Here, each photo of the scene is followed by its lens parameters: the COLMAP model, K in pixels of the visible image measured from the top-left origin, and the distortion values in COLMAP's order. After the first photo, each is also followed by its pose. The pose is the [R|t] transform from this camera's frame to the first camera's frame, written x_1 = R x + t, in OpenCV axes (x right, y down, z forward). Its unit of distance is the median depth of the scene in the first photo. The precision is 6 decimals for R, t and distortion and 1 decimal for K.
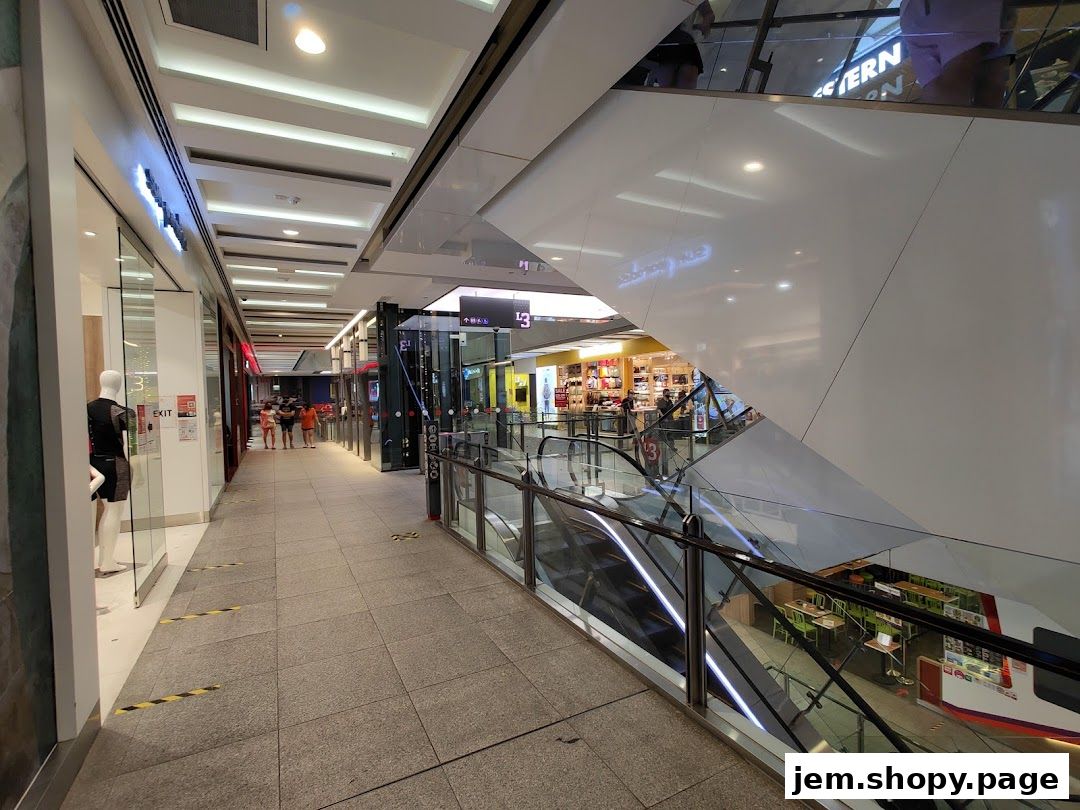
lens RADIAL K [[516.3, 0, 540.0], [0, 516.3, 405.0], [0, 0, 1]] dist [-0.000243, -0.000042]
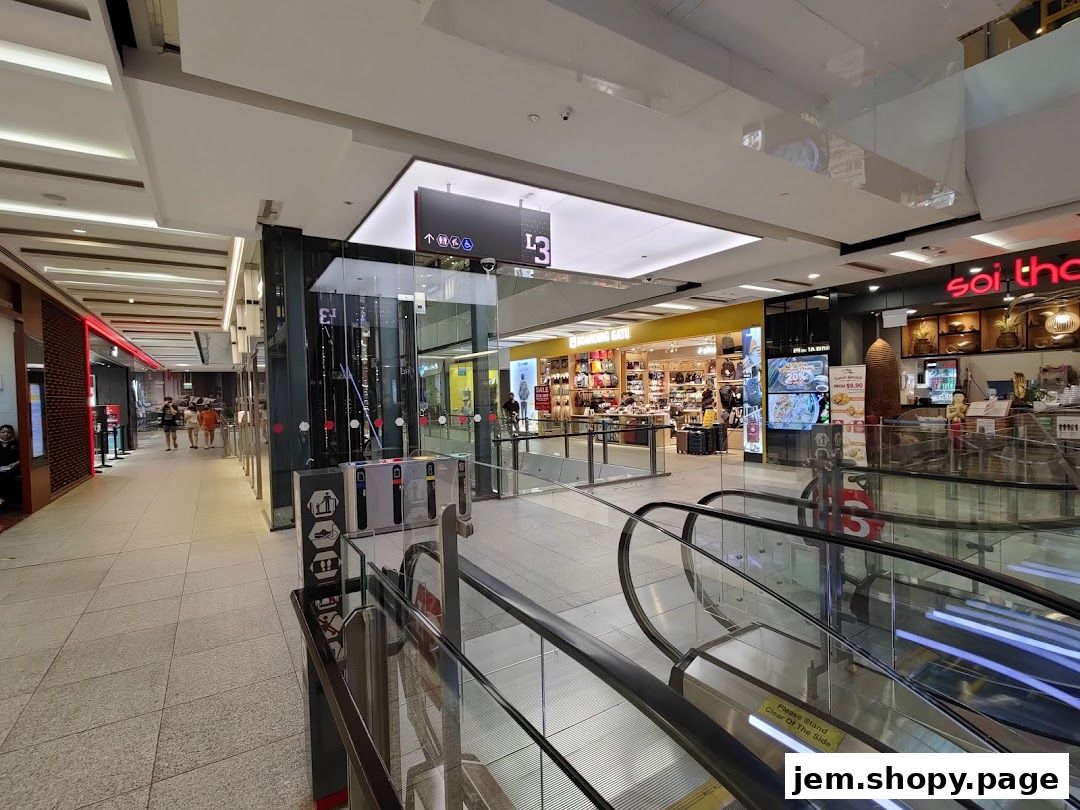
lens RADIAL K [[516.3, 0, 540.0], [0, 516.3, 405.0], [0, 0, 1]] dist [-0.000243, -0.000042]
pose [[0.996184, 0.001675, 0.087260, -0.033257], [-0.001471, 0.999996, -0.002408, -0.002421], [-0.087264, 0.002271, 0.996183, 0.207805]]
